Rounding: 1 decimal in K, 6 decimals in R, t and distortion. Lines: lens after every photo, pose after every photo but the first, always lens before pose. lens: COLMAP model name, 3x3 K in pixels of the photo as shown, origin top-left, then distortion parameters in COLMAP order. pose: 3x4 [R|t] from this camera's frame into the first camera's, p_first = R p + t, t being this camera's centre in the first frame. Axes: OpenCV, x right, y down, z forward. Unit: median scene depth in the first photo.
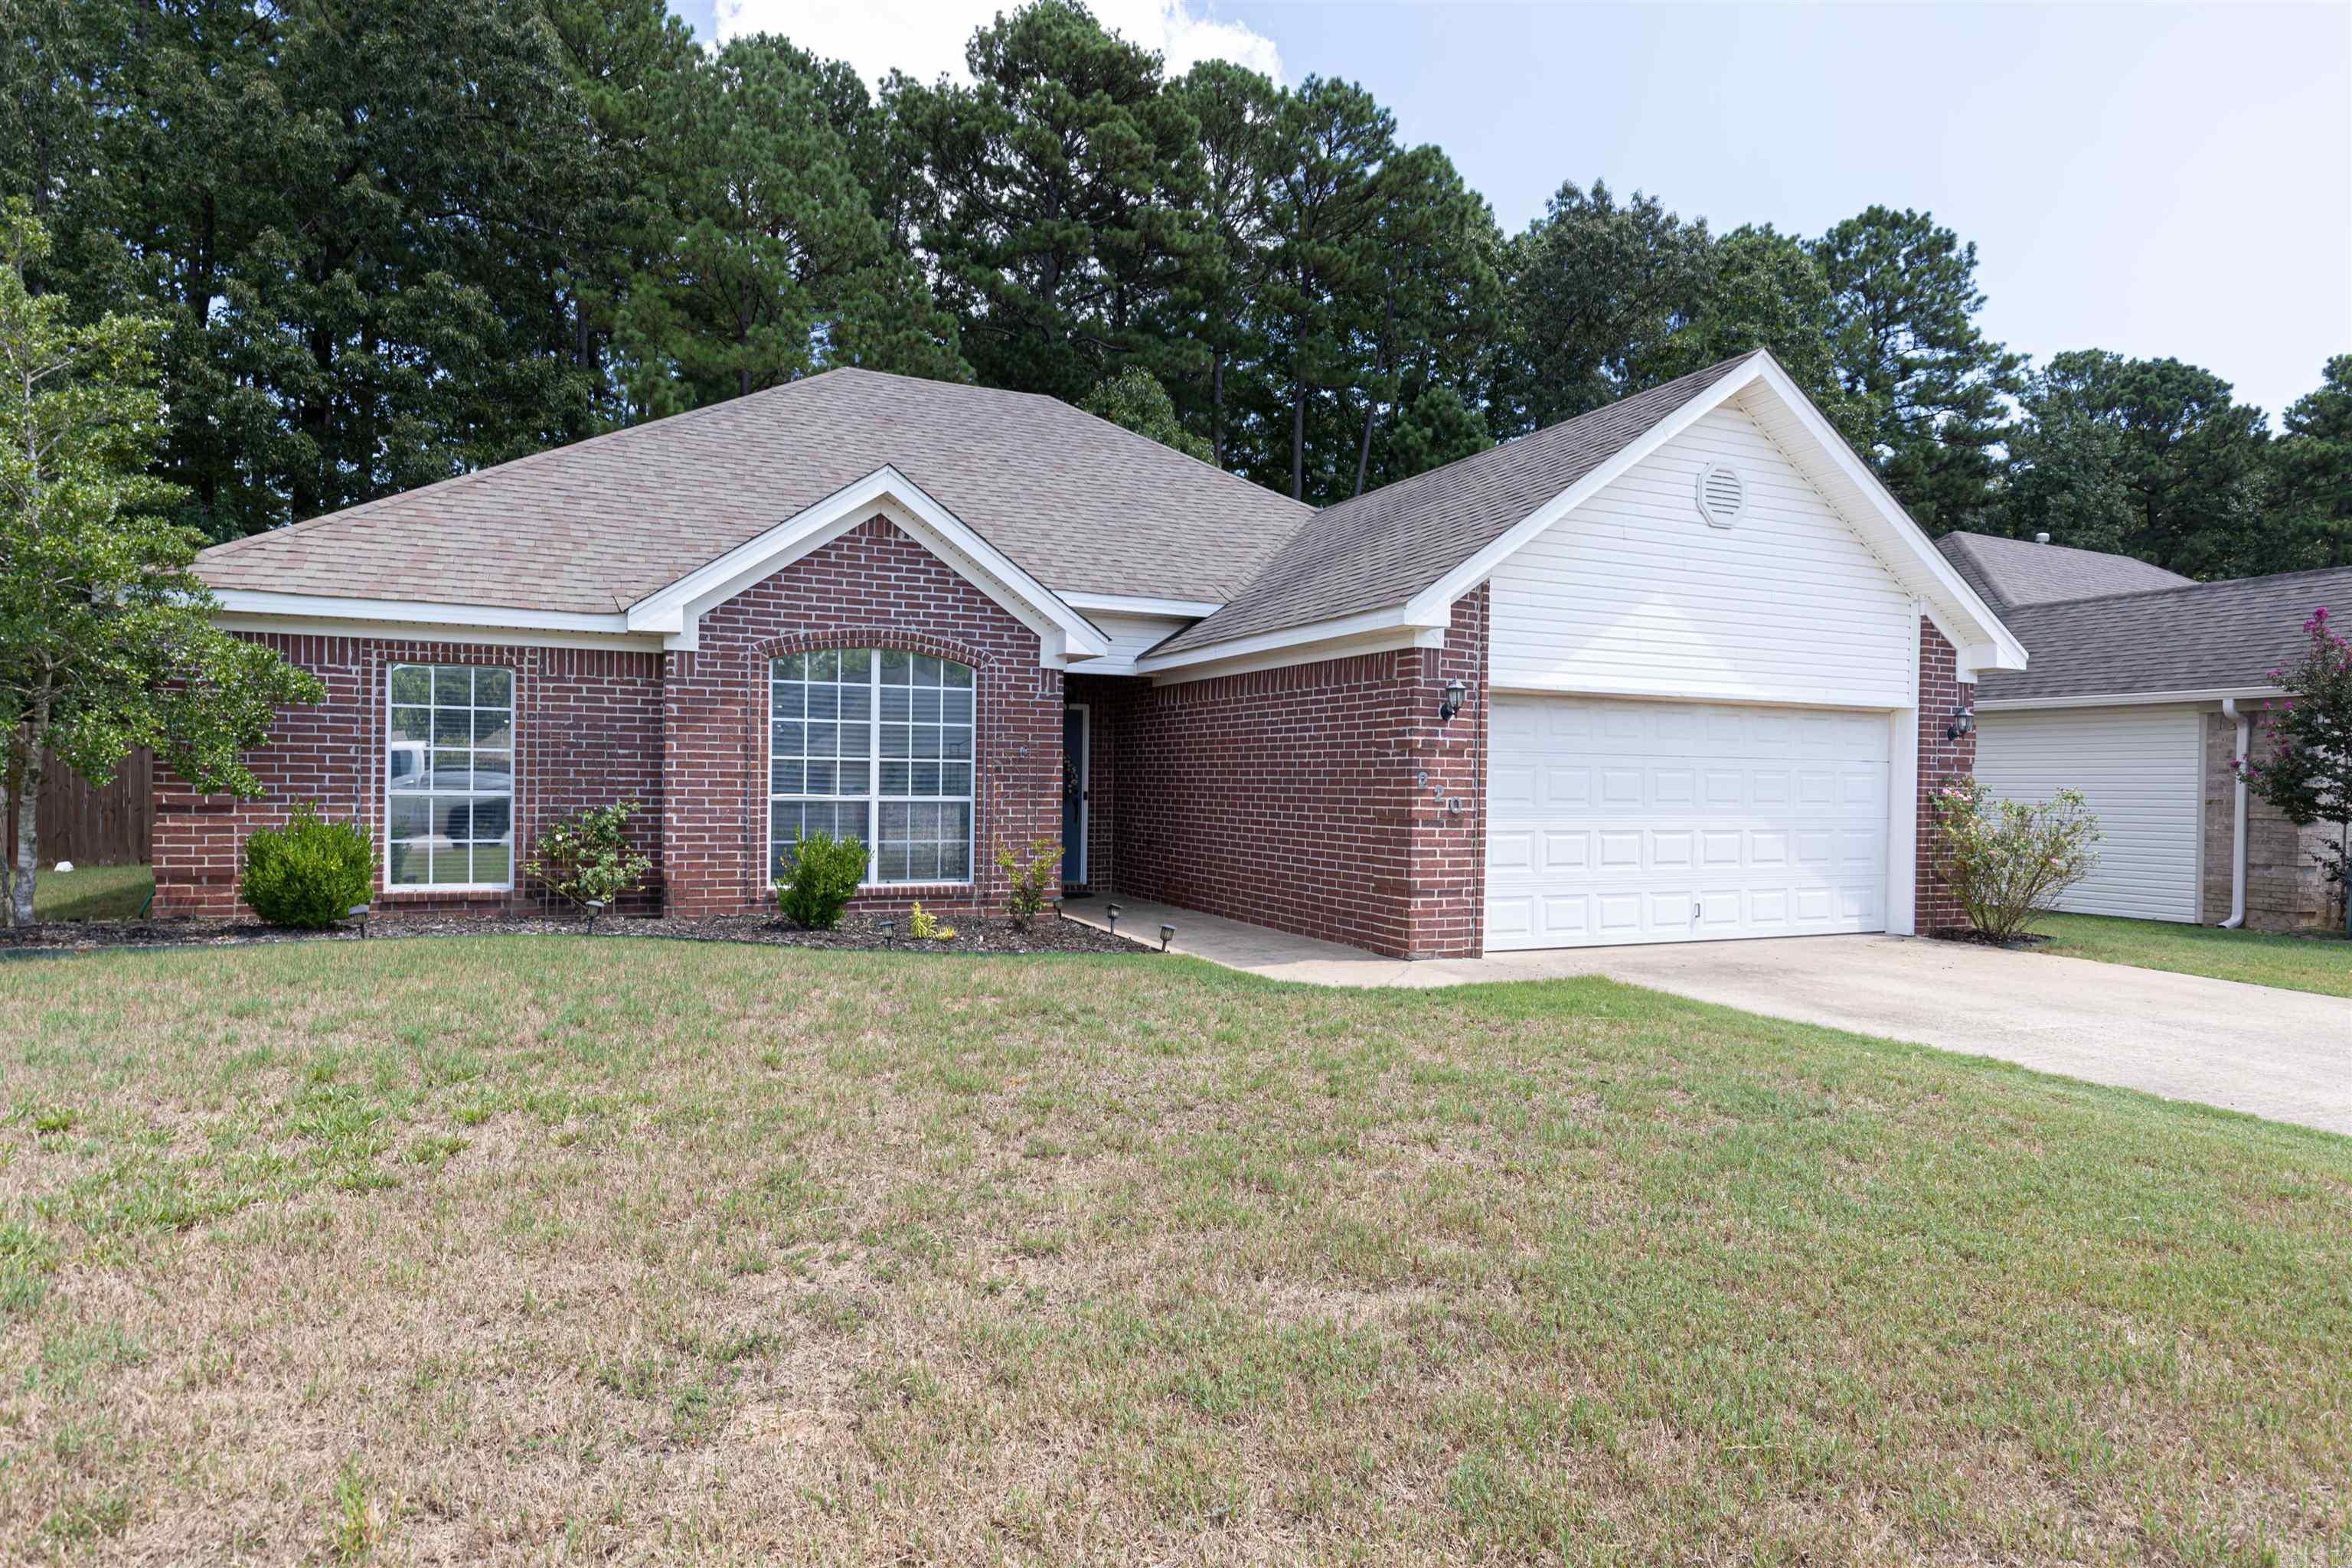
lens RADIAL K [[1324.0, 0, 1190.8], [0, 1324.0, 787.8], [0, 0, 1]] dist [0.000019, 0.001113]
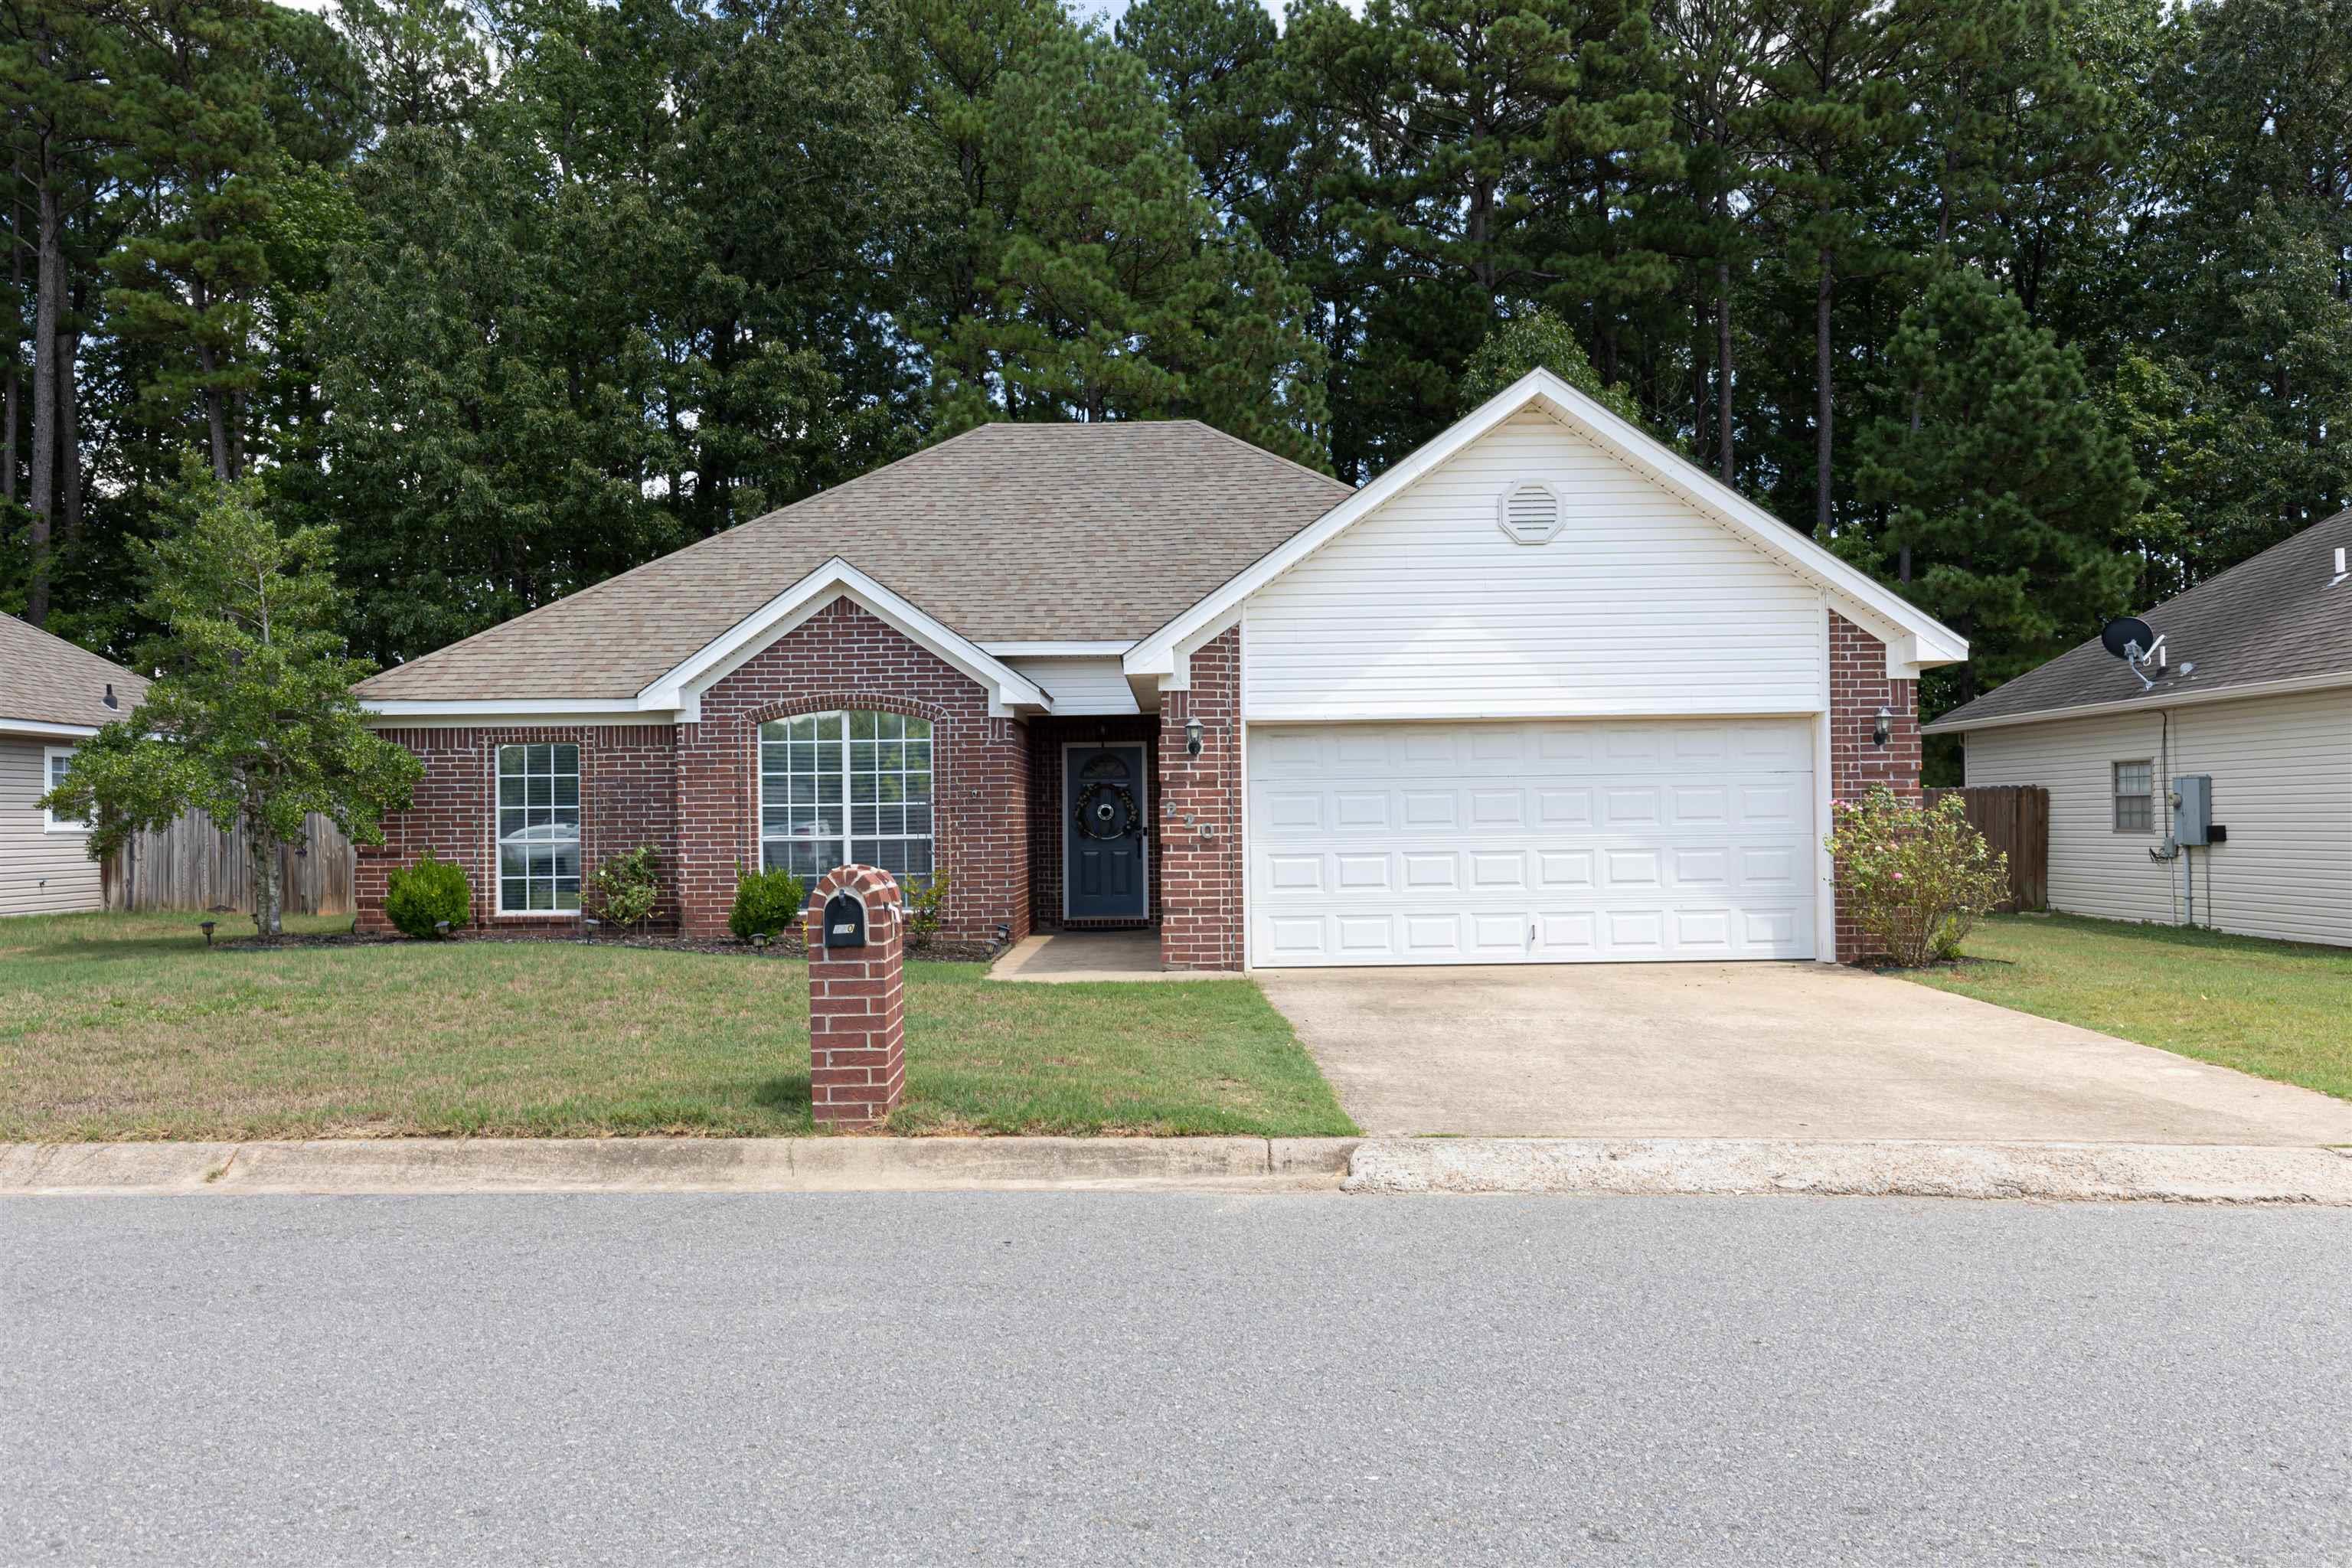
lens RADIAL K [[1805.2, 0, 1177.3], [0, 1805.2, 777.2], [0, 0, 1]] dist [-0.008892, 0.009890]
pose [[0.905468, -0.037503, -0.422755, 0.679411], [0.025336, 0.999088, -0.034364, 0.016291], [0.423658, 0.020405, 0.905592, -0.310445]]
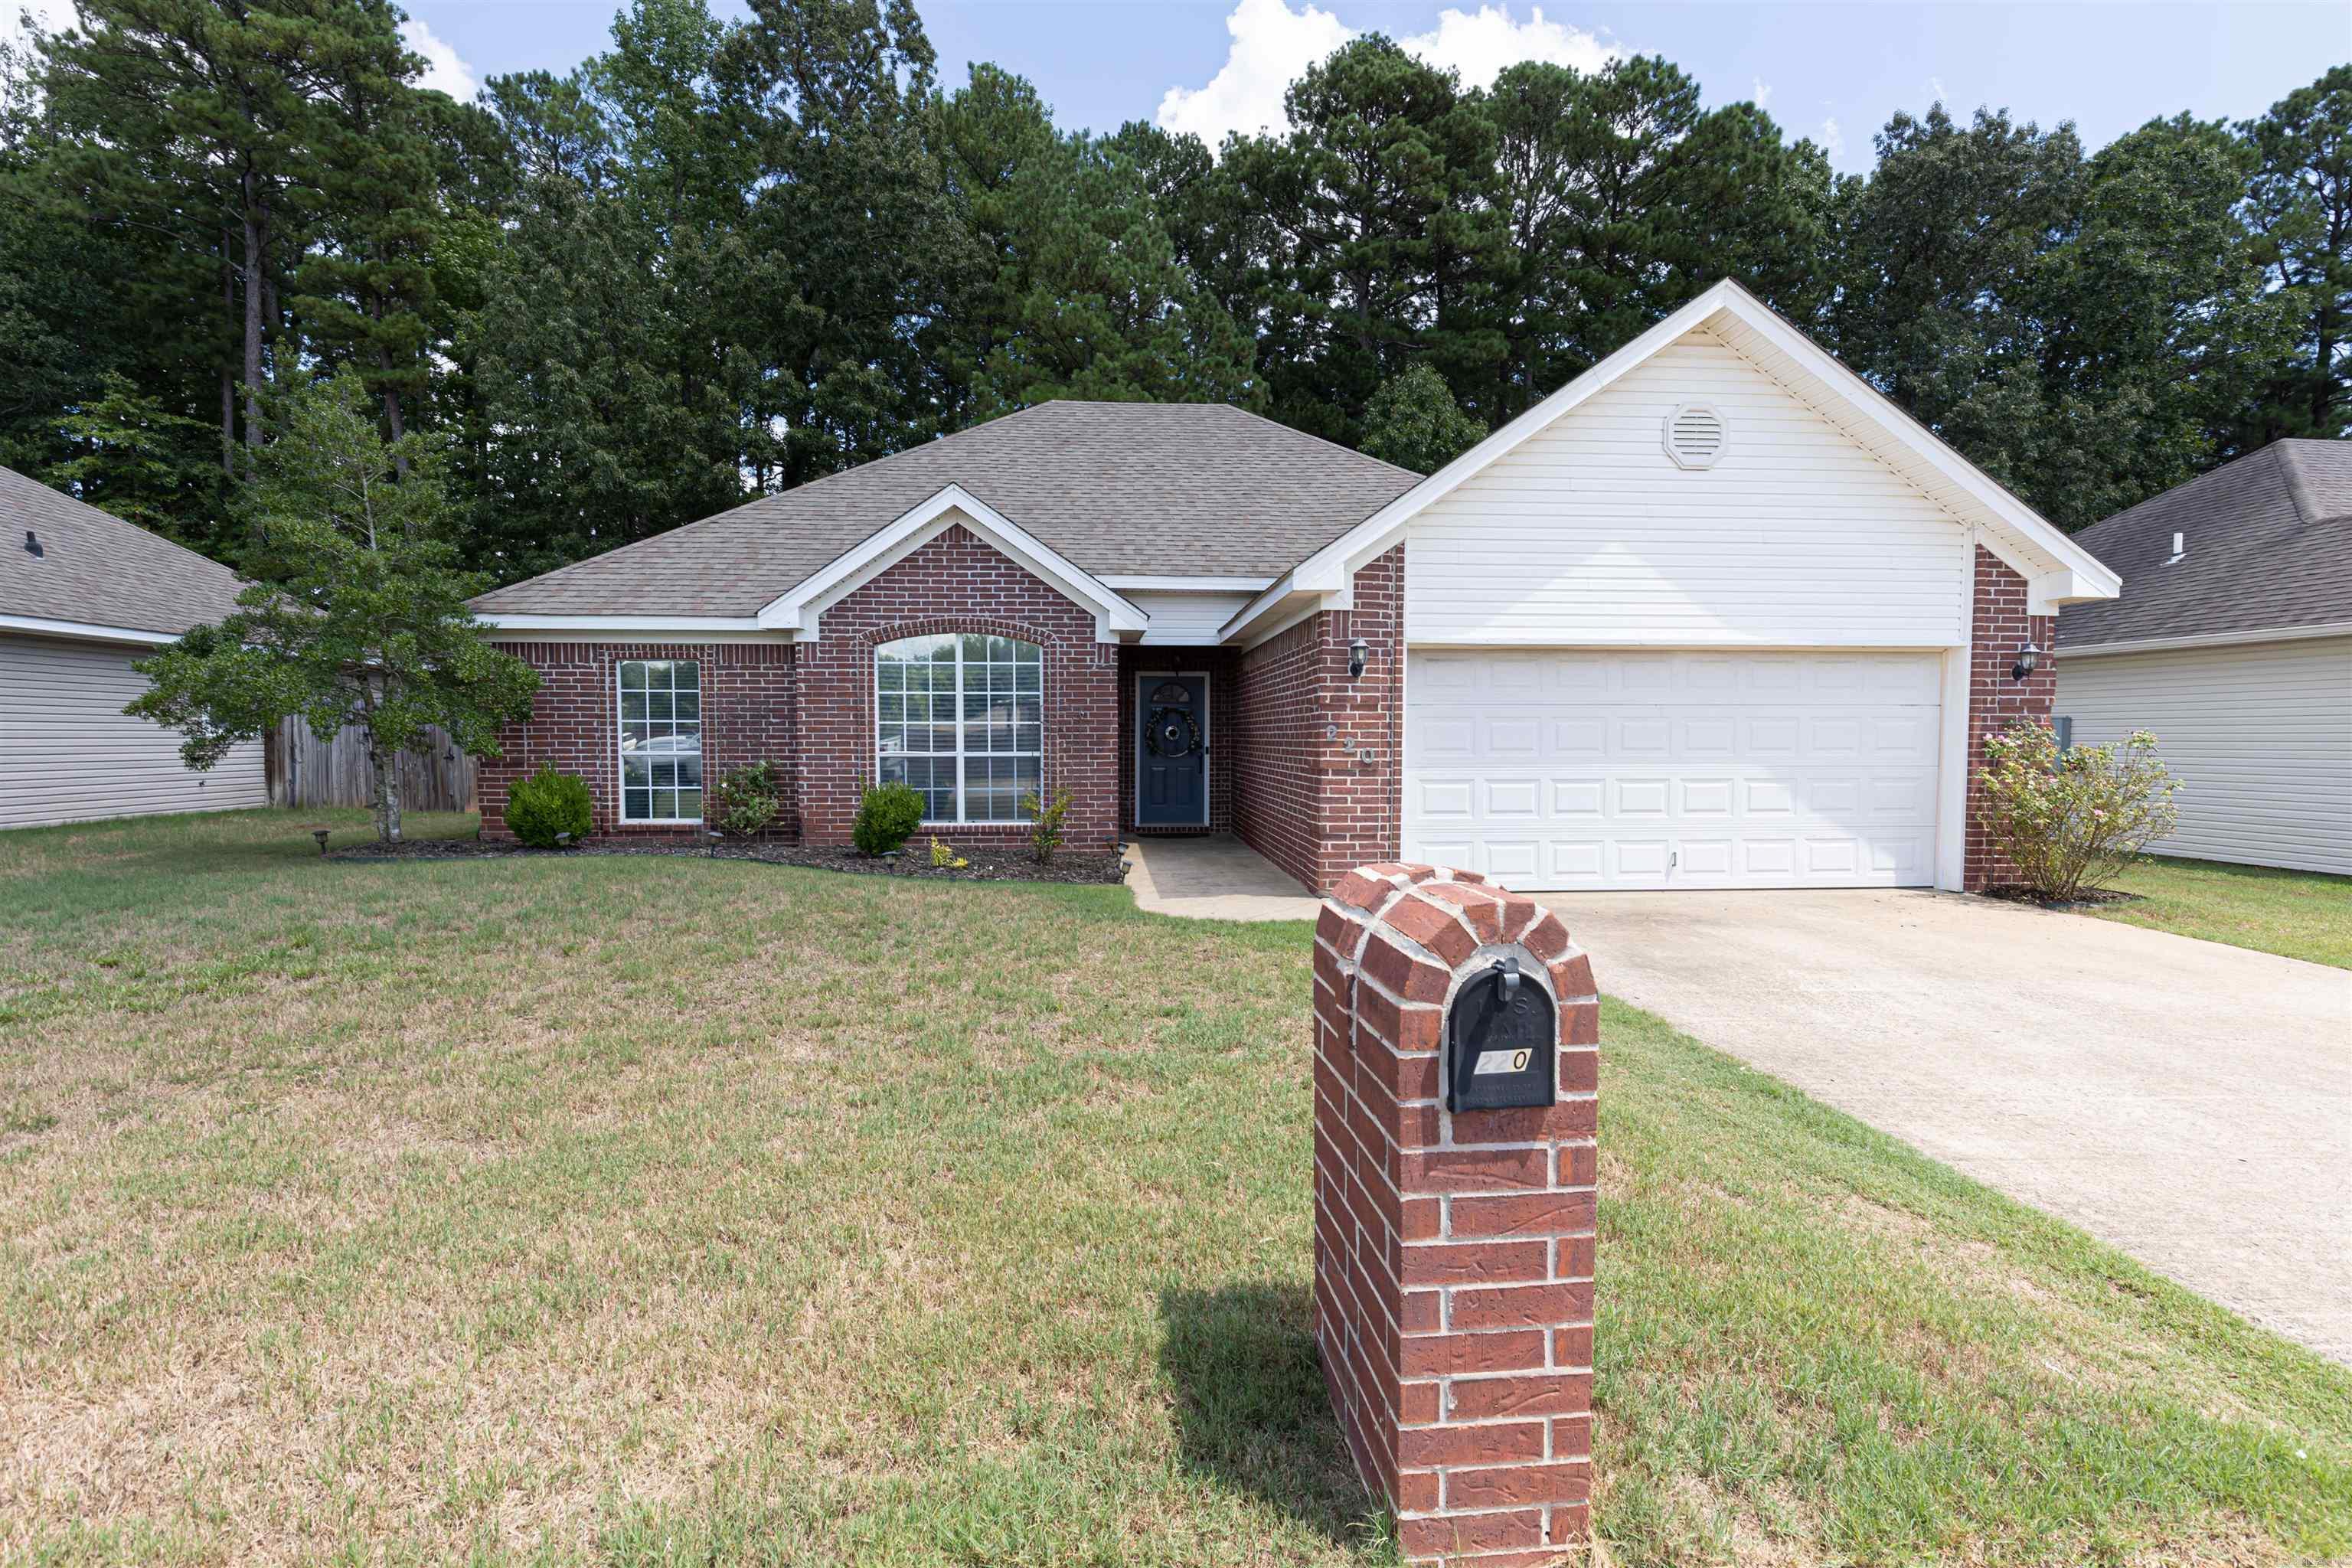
lens RADIAL K [[1142.1, 0, 1176.4], [0, 1142.1, 789.1], [0, 0, 1]] dist [-0.004537, 0.000775]
pose [[0.937068, 0.001804, -0.349142, 0.315741], [0.011624, 0.999271, 0.036362, 0.004016], [0.348954, -0.038132, 0.936364, 0.064057]]
